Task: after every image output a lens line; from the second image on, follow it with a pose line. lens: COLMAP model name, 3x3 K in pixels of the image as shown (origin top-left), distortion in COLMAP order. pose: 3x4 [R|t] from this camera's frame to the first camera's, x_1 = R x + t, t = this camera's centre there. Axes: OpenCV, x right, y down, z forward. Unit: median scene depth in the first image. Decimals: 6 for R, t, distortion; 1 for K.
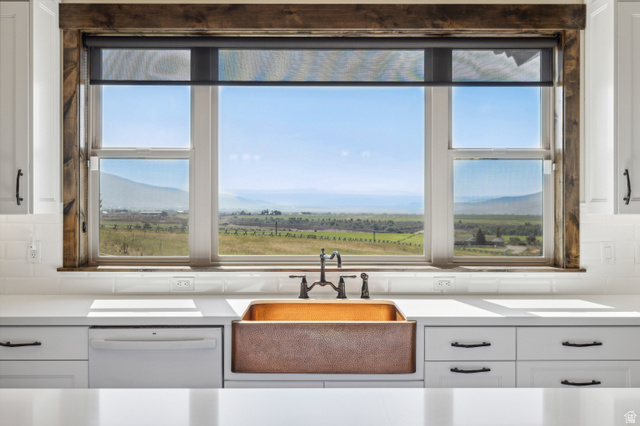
lens RADIAL K [[664.9, 0, 321.5], [0, 664.9, 206.6], [0, 0, 1]] dist [0.003299, 0.000000]
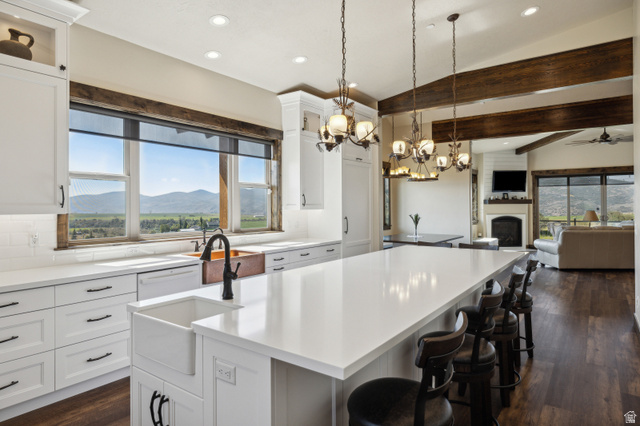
lens RADIAL K [[380.4, 0, 319.1], [0, 380.4, 214.8], [0, 0, 1]] dist [-0.002683, 0.000356]
pose [[0.593537, -0.021437, 0.804521, -0.737836], [0.008034, 0.999753, 0.020712, 0.000315], [-0.804766, -0.005830, 0.593563, -0.017304]]
